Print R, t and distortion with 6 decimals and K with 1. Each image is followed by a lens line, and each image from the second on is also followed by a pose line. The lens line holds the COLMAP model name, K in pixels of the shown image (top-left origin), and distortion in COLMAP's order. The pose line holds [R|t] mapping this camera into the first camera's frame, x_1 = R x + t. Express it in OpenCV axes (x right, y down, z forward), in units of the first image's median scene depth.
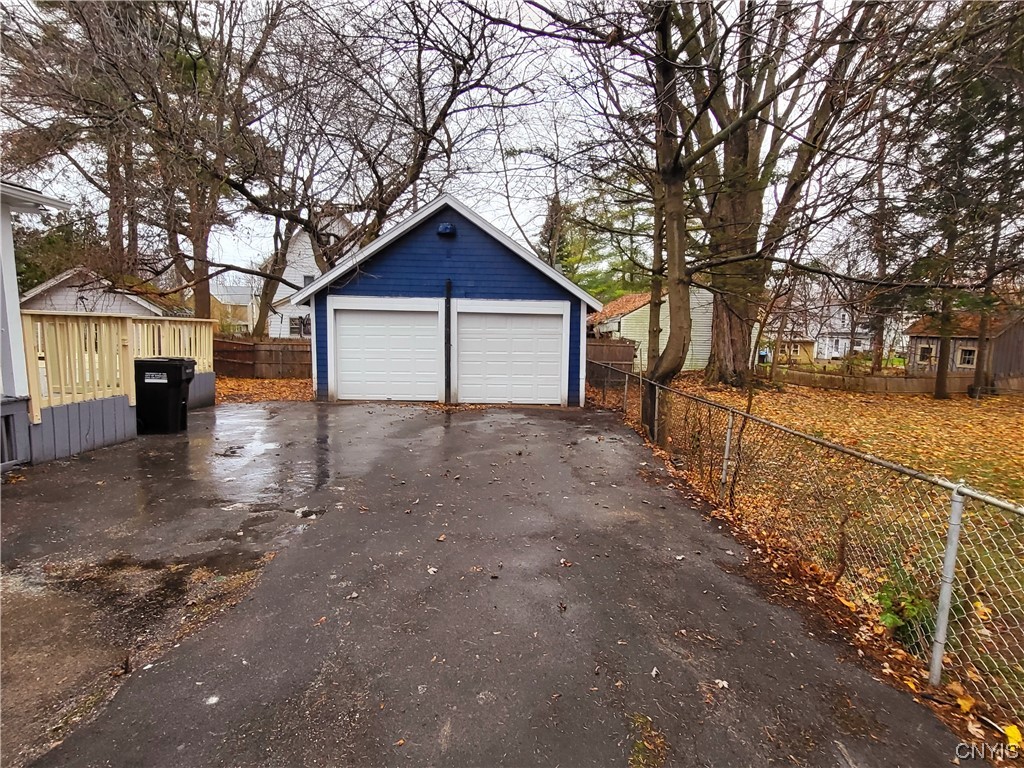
lens RADIAL K [[418.4, 0, 510.7], [0, 418.4, 383.1], [0, 0, 1]] dist [0.001664, -0.002738]
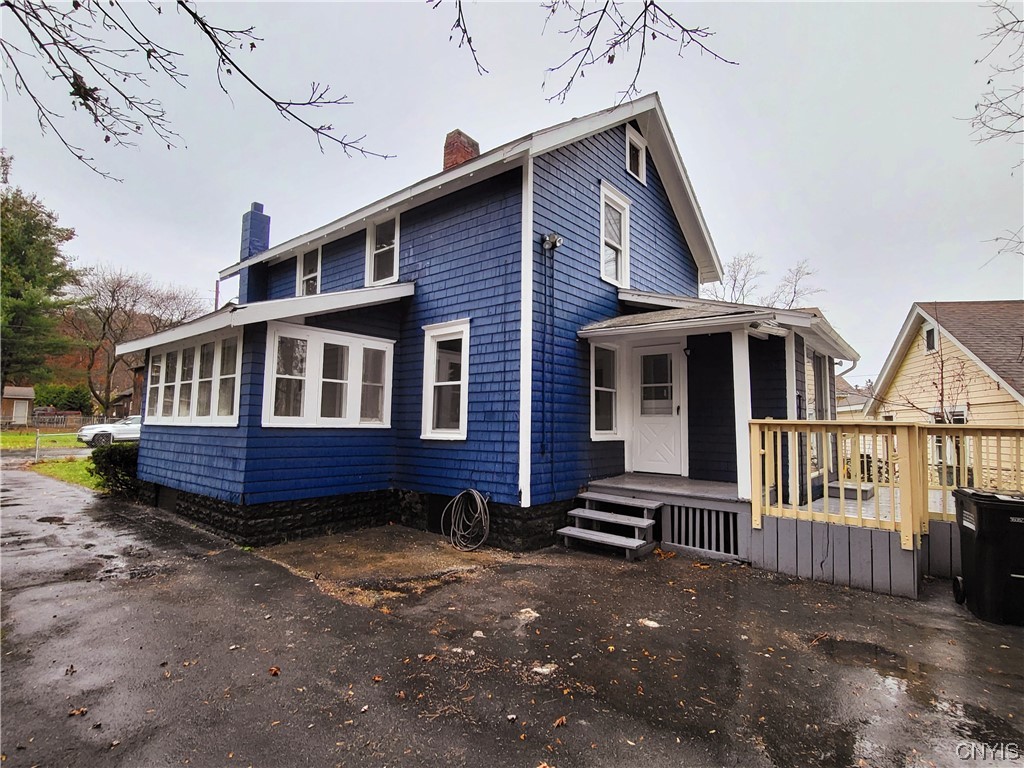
lens RADIAL K [[512.3, 0, 509.3], [0, 512.3, 384.0], [0, 0, 1]] dist [-0.001106, -0.002116]
pose [[-0.582893, -0.092010, -0.807323, 0.499666], [-0.135691, 0.990639, -0.014932, -0.277080], [0.801139, 0.100843, -0.589921, 2.197217]]
